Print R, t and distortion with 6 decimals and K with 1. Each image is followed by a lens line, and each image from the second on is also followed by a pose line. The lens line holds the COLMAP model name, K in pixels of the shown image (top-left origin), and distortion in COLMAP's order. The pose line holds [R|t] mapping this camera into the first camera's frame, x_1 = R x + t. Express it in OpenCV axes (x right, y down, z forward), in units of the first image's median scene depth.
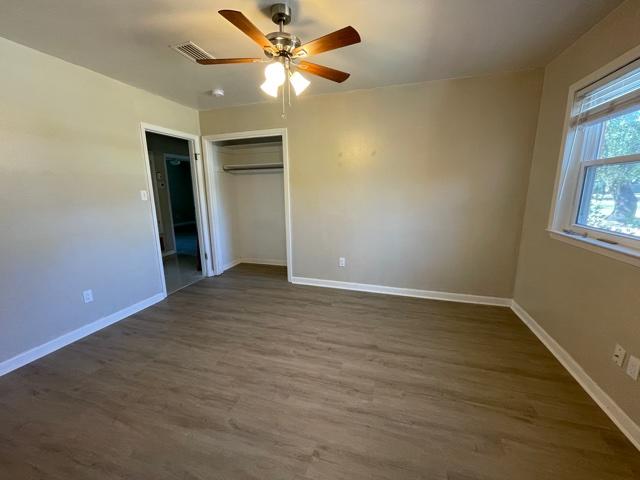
lens RADIAL K [[262.3, 0, 316.9], [0, 262.3, 241.9], [0, 0, 1]] dist [-0.014177, -0.000683]
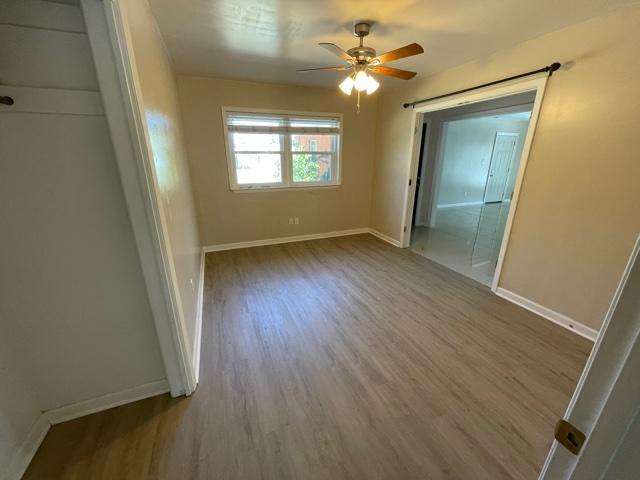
lens RADIAL K [[262.3, 0, 319.6], [0, 262.3, 239.6], [0, 0, 1]] dist [-0.014177, -0.000683]
pose [[-0.646579, -0.223145, 0.729481, -0.955588], [0.166973, 0.891675, 0.420757, -0.432542], [-0.744349, 0.393856, -0.539279, 1.817692]]
